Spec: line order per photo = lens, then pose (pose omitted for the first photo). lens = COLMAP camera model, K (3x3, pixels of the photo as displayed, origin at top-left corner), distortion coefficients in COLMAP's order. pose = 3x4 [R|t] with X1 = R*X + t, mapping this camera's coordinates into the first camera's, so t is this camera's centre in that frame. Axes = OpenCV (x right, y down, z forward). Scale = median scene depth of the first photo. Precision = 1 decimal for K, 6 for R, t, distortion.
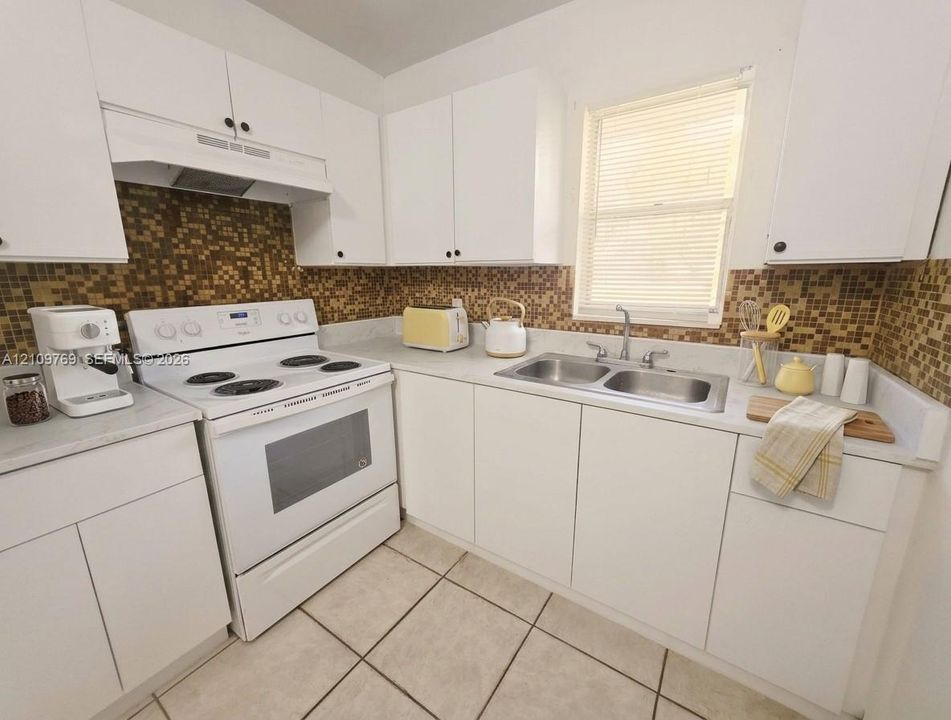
lens RADIAL K [[382.7, 0, 485.1], [0, 382.7, 359.6], [0, 0, 1]] dist [-0.000288, -0.000123]
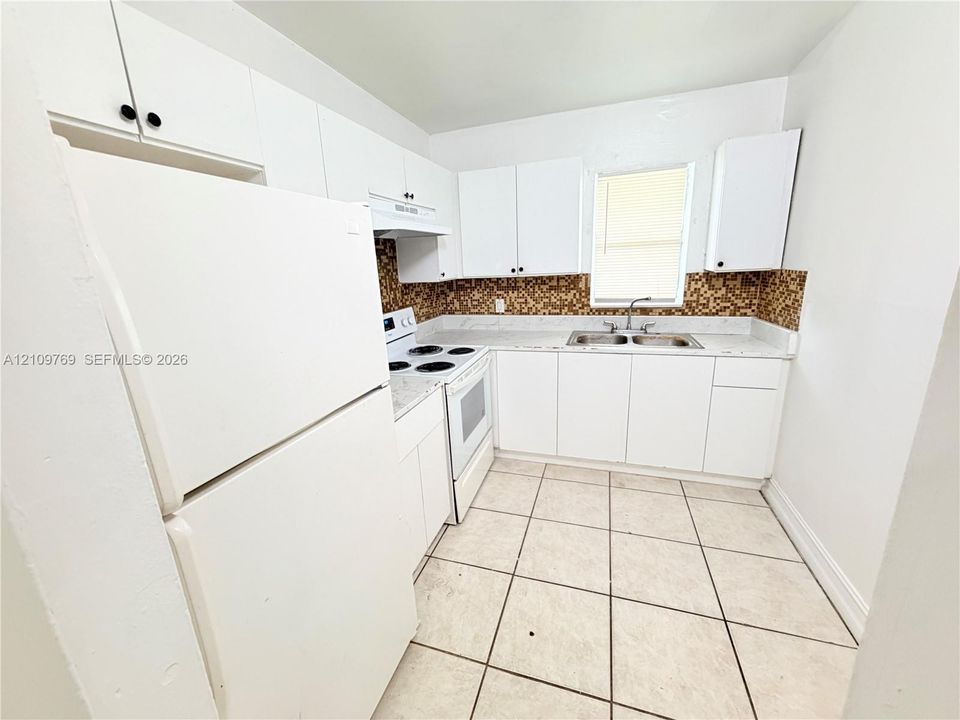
lens RADIAL K [[381.1, 0, 477.2], [0, 381.1, 361.4], [0, 0, 1]] dist [0.000131, -0.000196]
pose [[0.966230, -0.107005, 0.234414, -0.645818], [0.100652, 0.994160, 0.038936, 0.005257], [-0.237211, -0.014027, 0.971357, -0.423617]]
